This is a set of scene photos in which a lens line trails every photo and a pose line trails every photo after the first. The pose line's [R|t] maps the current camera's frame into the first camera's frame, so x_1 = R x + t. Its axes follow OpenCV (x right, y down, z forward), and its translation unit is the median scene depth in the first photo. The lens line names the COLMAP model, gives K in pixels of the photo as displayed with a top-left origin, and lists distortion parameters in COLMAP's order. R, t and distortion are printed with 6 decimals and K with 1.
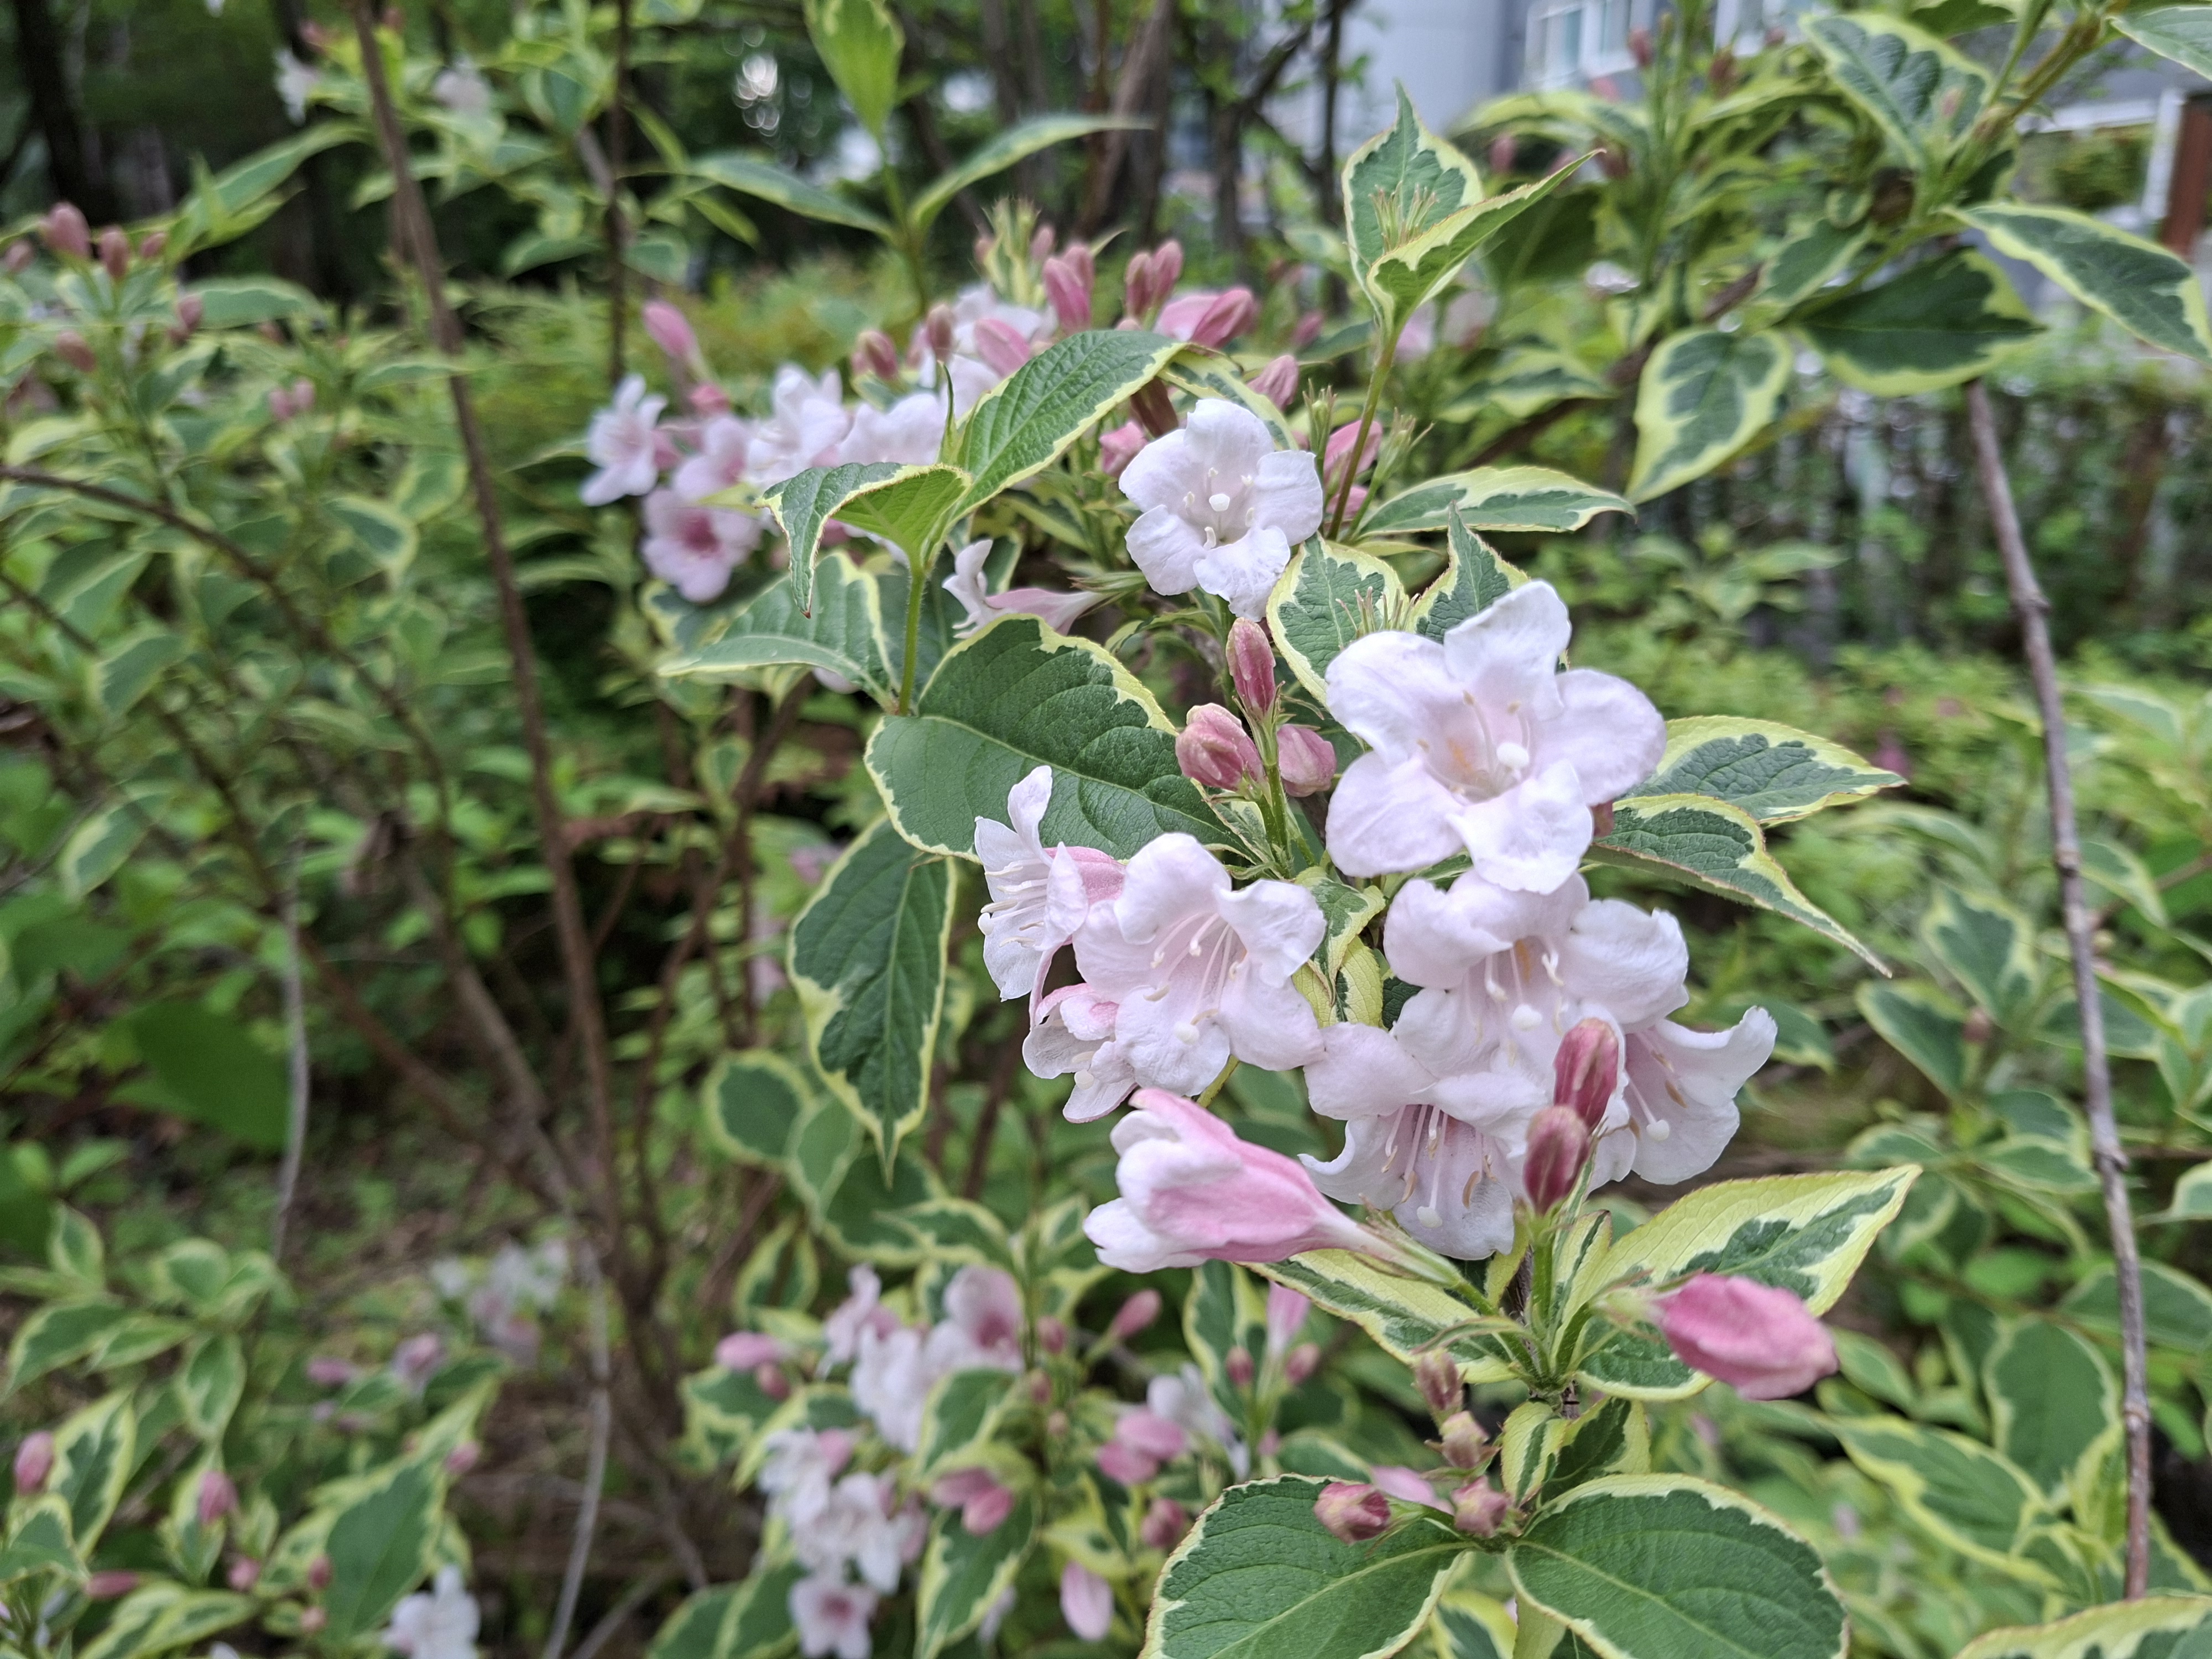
lens RADIAL K [[1463.7, 0, 1106.0], [0, 1463.7, 829.5], [0, 0, 1]] dist [-0.002059, -0.002607]
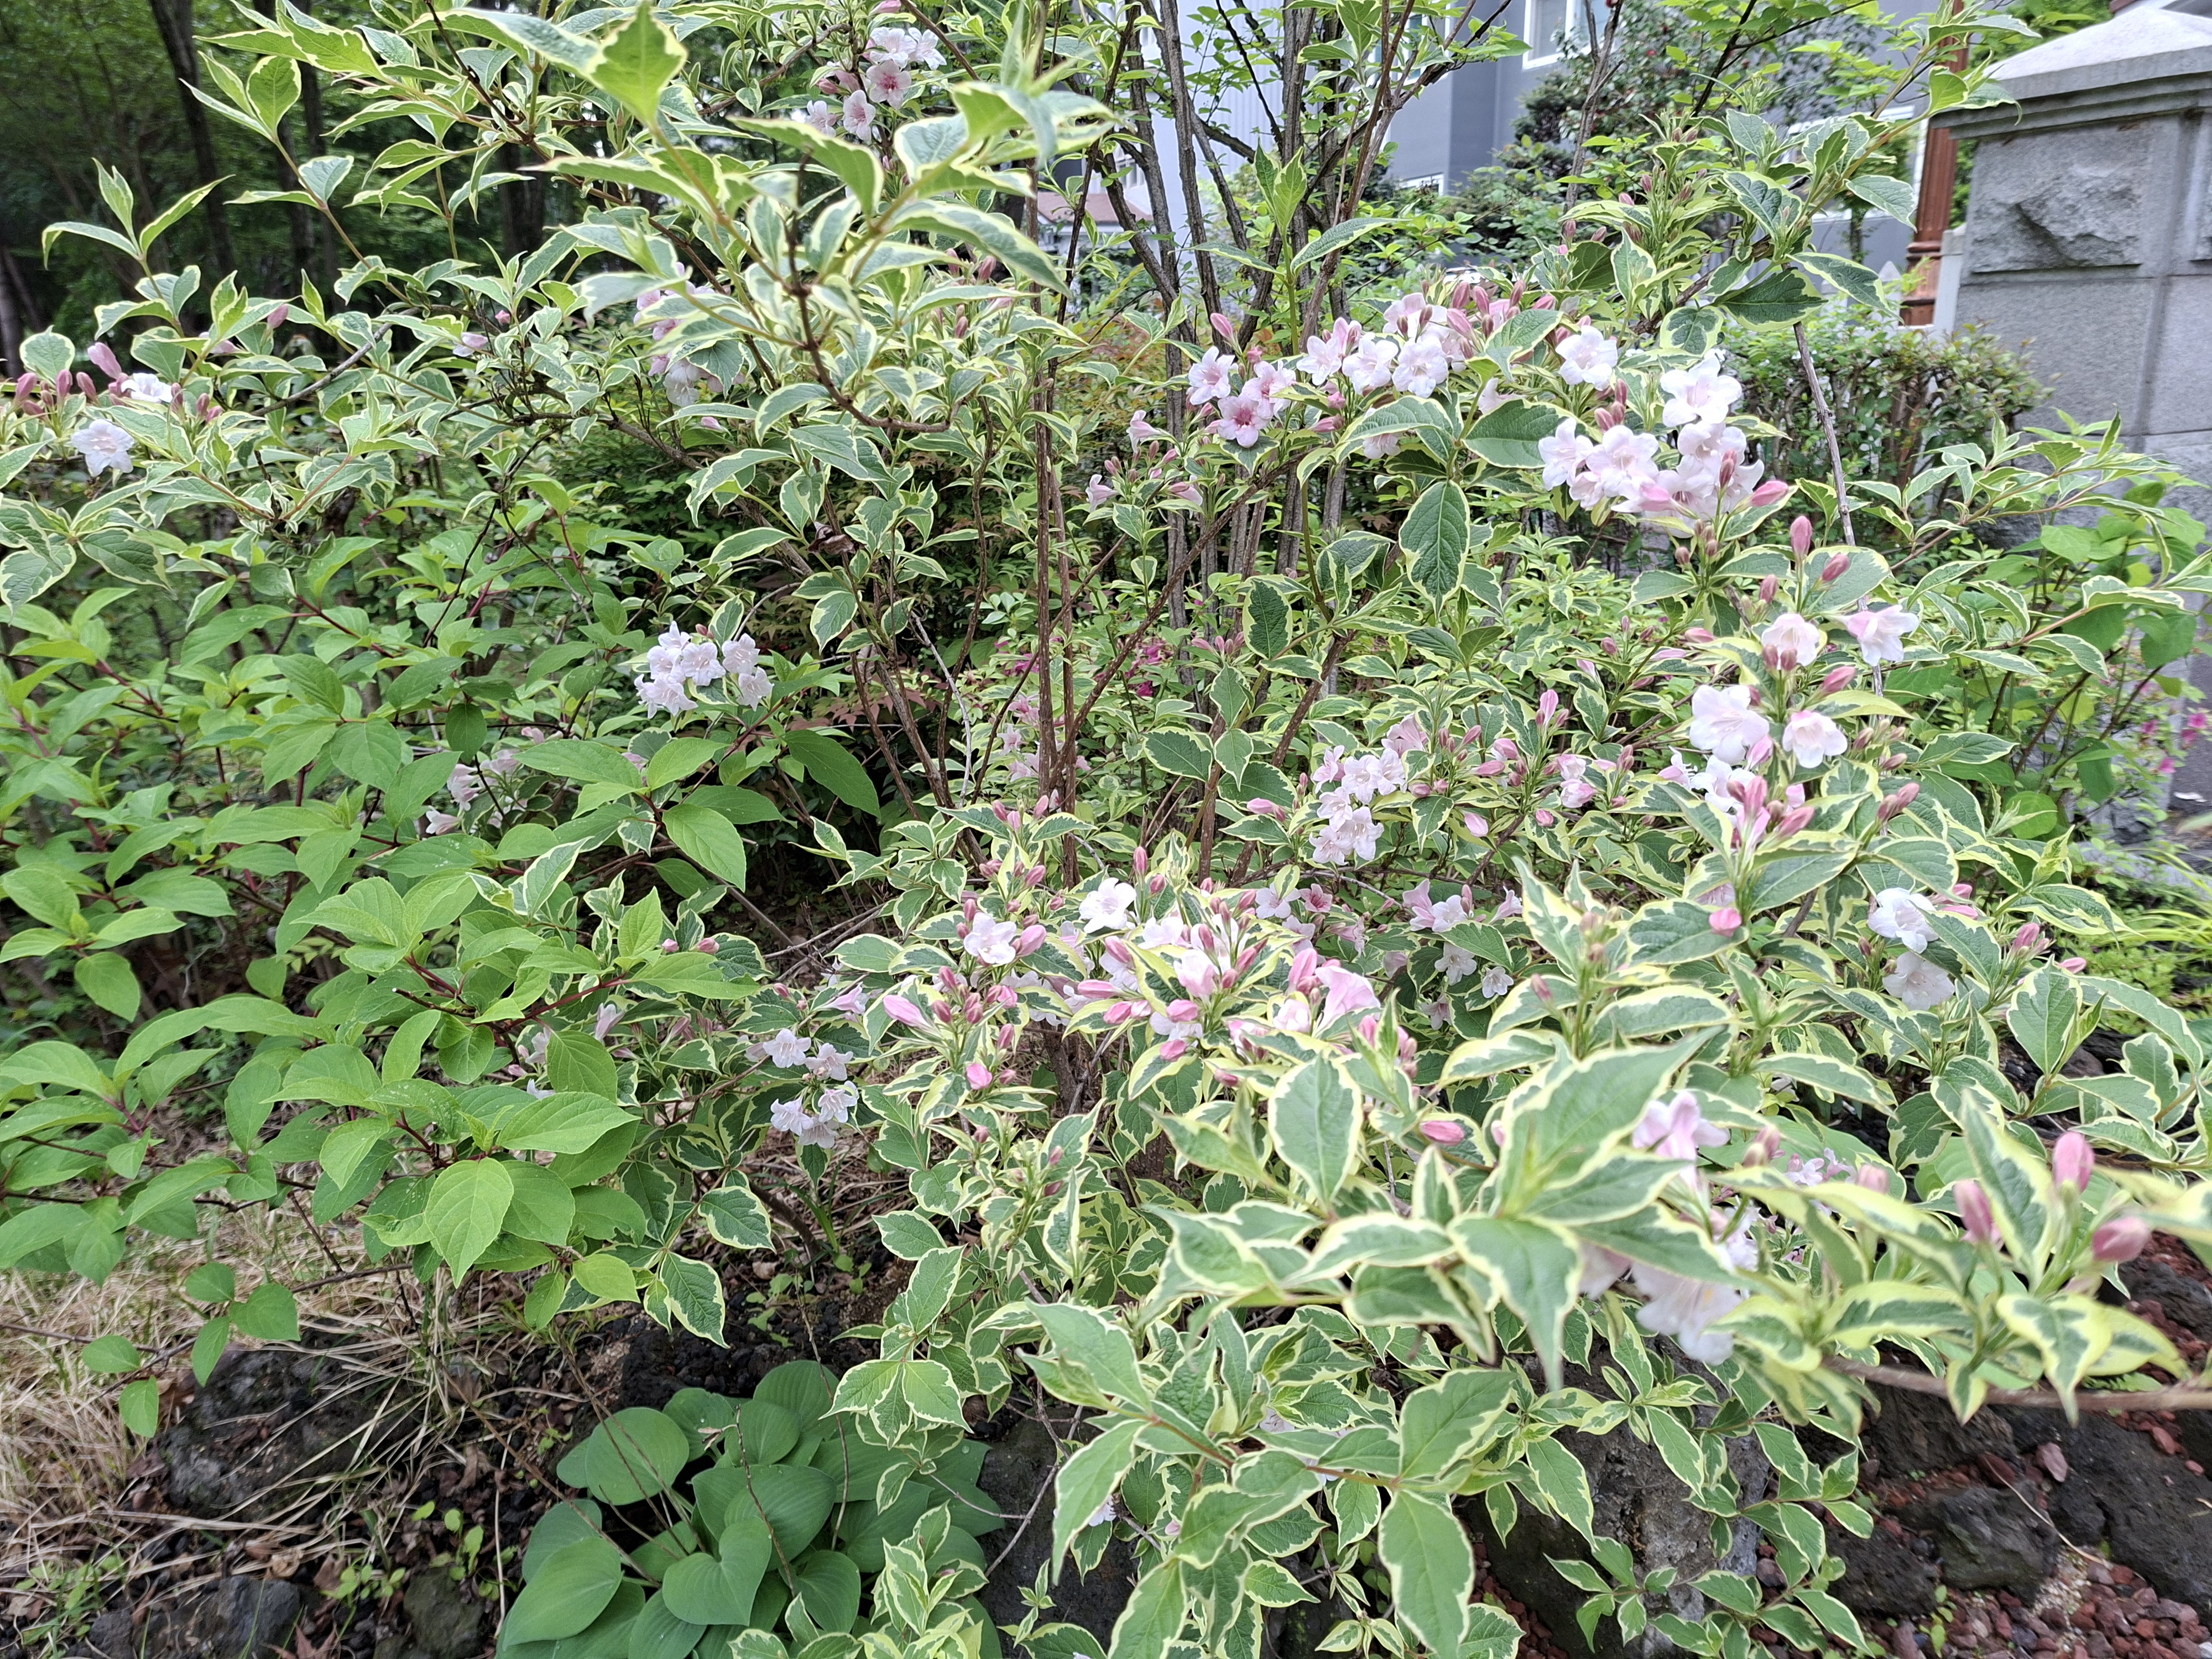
lens RADIAL K [[1463.7, 0, 1106.0], [0, 1463.7, 829.5], [0, 0, 1]] dist [-0.002059, -0.002607]
pose [[0.995095, -0.054437, 0.082605, -0.821533], [0.055057, 0.998469, -0.005240, 0.492952], [-0.082193, 0.009763, 0.996569, -1.353134]]
